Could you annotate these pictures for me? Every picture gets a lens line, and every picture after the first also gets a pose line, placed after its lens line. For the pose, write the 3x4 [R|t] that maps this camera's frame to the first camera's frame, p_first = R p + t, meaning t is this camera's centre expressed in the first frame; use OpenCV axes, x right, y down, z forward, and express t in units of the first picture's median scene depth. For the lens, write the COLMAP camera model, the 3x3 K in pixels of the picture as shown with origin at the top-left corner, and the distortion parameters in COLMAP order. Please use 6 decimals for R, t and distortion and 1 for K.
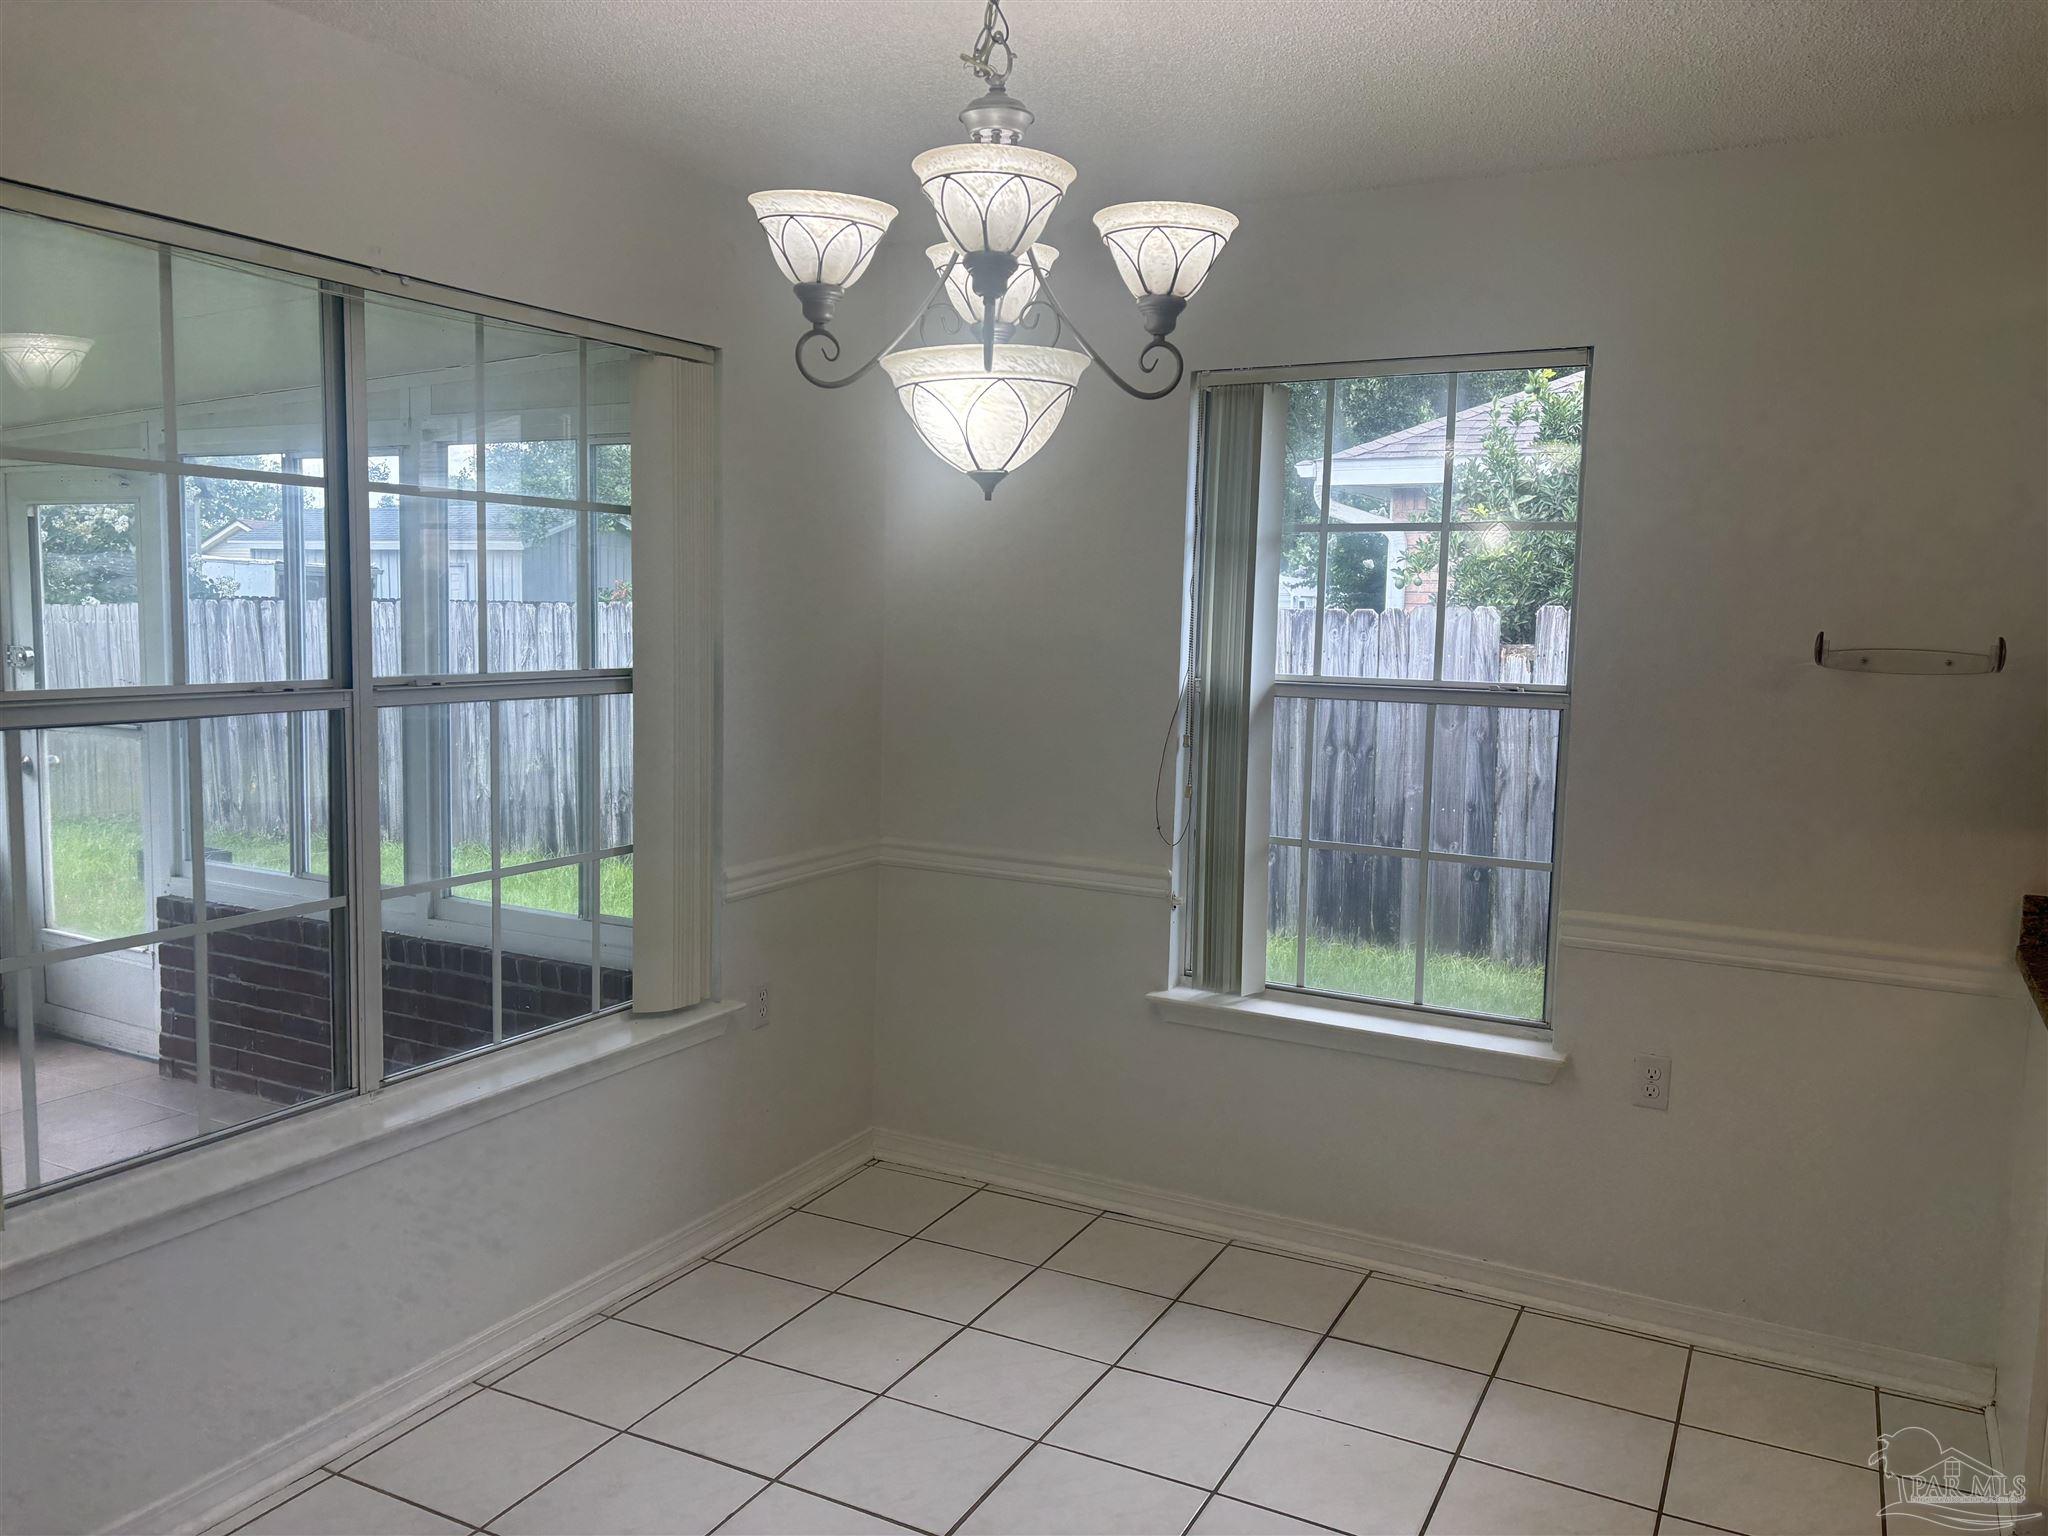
lens RADIAL K [[1547.2, 0, 1024.0], [0, 1547.2, 768.0], [0, 0, 1]] dist [0.002514, -0.000152]
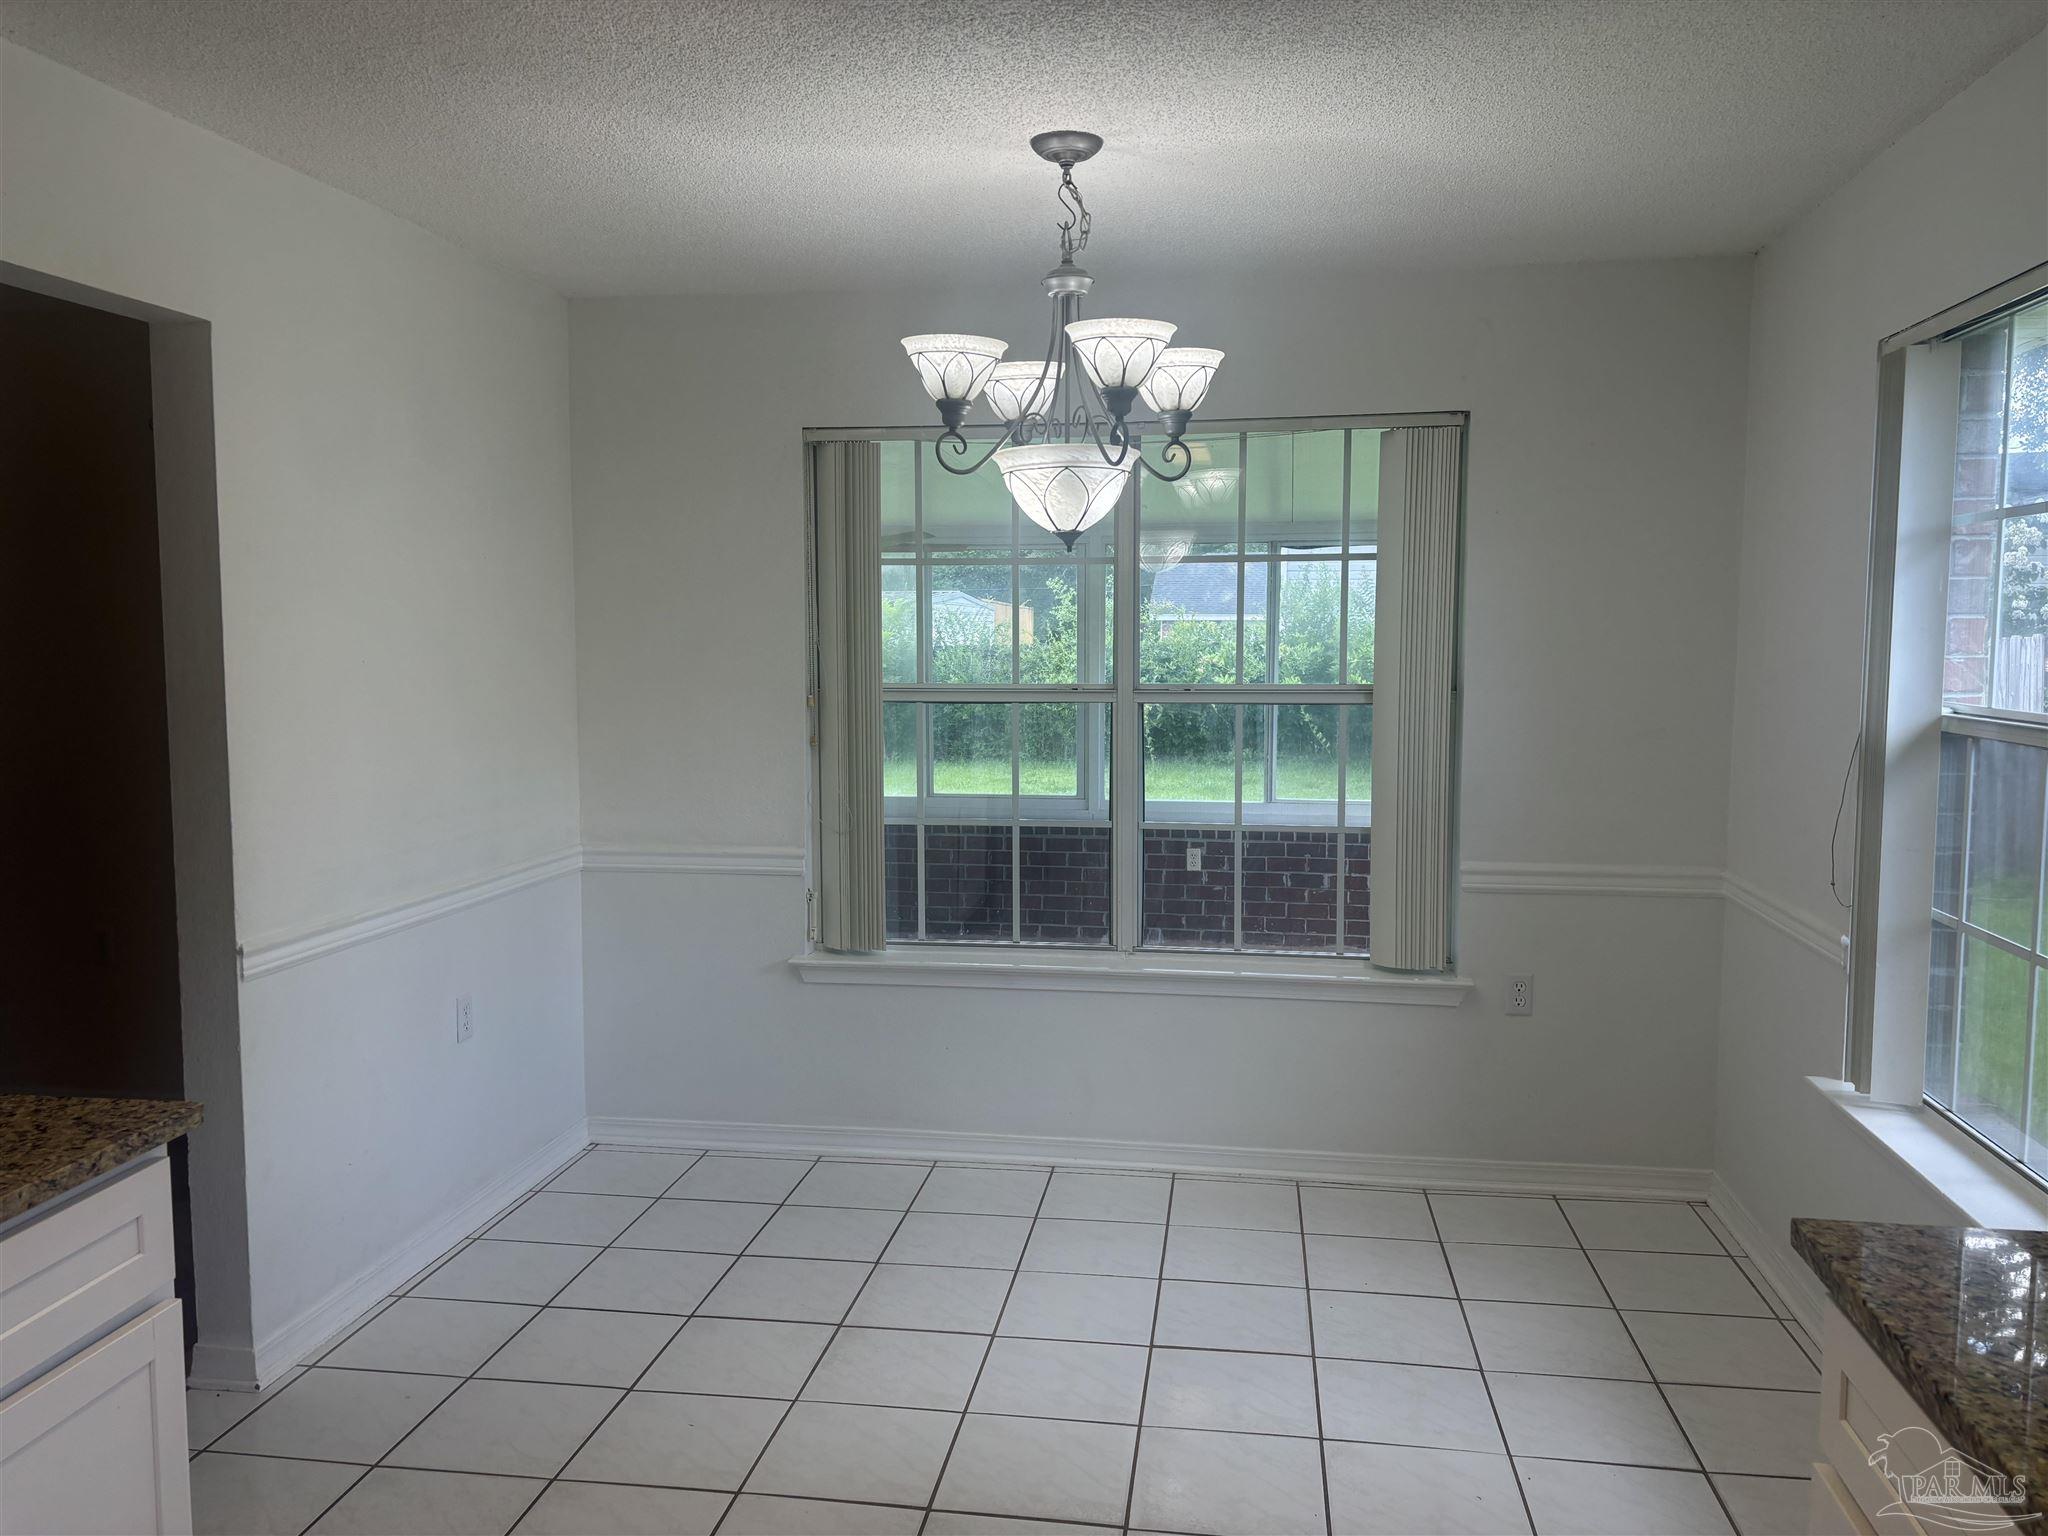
lens RADIAL K [[1547.2, 0, 1024.0], [0, 1547.2, 768.0], [0, 0, 1]] dist [0.002514, -0.000152]
pose [[0.314395, 0.061522, -0.947297, 0.825022], [-0.093736, 0.995033, 0.033512, -0.012439], [0.944653, 0.078260, 0.318600, 0.334159]]
